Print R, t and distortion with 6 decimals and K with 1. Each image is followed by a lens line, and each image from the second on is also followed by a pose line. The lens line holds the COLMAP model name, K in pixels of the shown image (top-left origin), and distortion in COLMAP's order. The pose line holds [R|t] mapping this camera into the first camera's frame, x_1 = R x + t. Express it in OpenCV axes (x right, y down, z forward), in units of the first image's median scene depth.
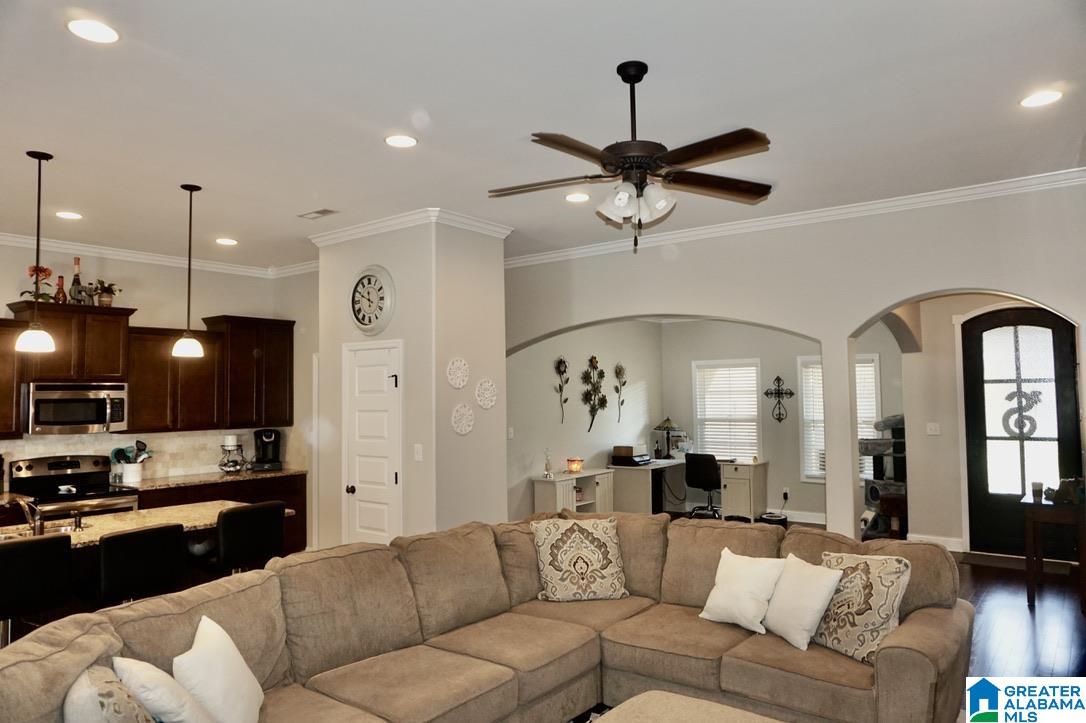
lens RADIAL K [[732.9, 0, 540.3], [0, 732.9, 363.5], [0, 0, 1]] dist [-0.053047, 0.041619]
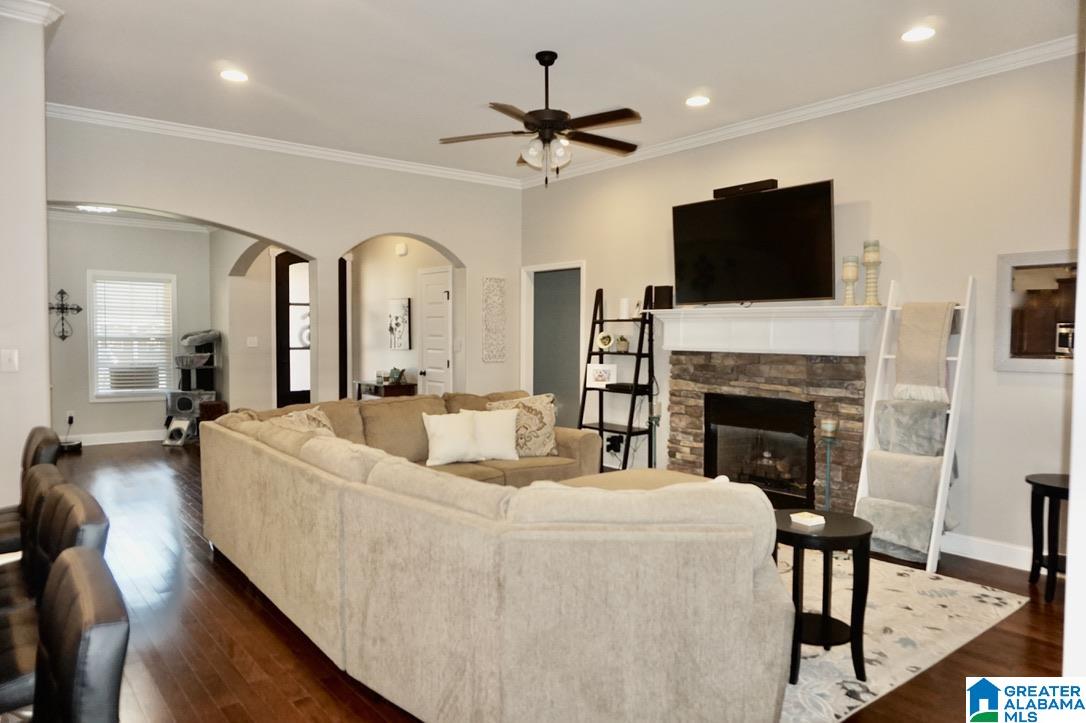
lens RADIAL K [[729.9, 0, 534.2], [0, 729.9, 362.1], [0, 0, 1]] dist [-0.057684, 0.039913]
pose [[0.242188, -0.022036, 0.969979, -0.401498], [-0.048598, 0.998212, 0.034812, 0.048738], [-0.969011, -0.055570, 0.240684, 0.219890]]
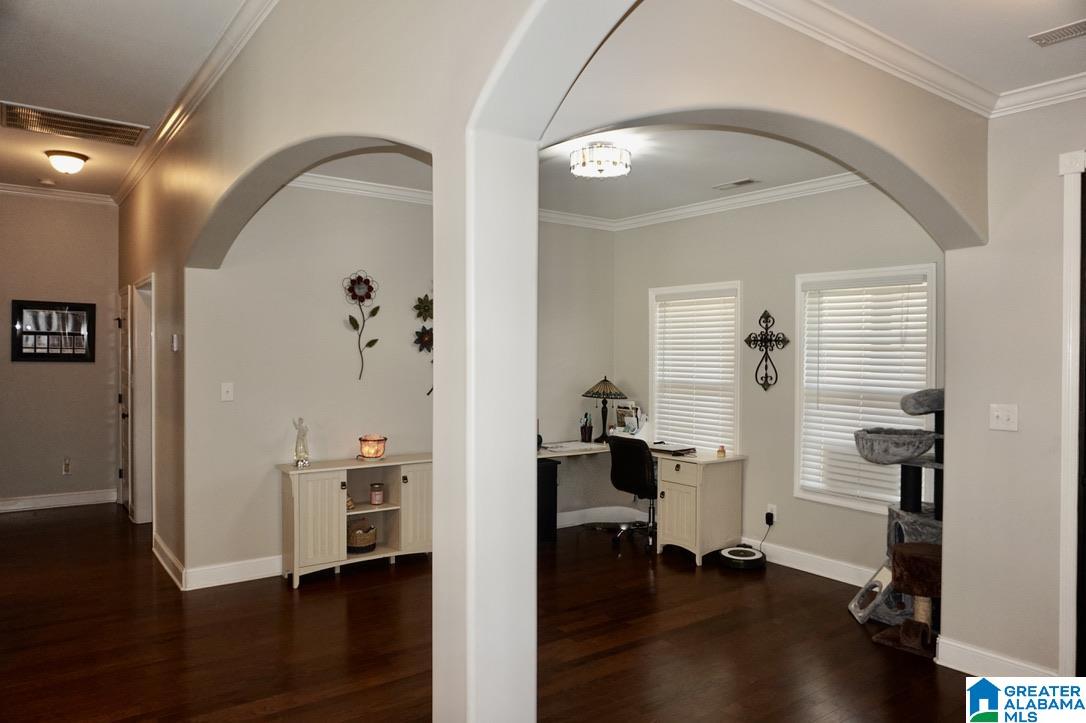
lens RADIAL K [[732.9, 0, 540.3], [0, 732.9, 363.5], [0, 0, 1]] dist [-0.053047, 0.041619]
pose [[0.961404, 0.025415, -0.273964, 0.319495], [-0.010309, 0.998353, 0.056441, 0.028802], [0.274947, -0.051438, 0.960082, 0.407071]]
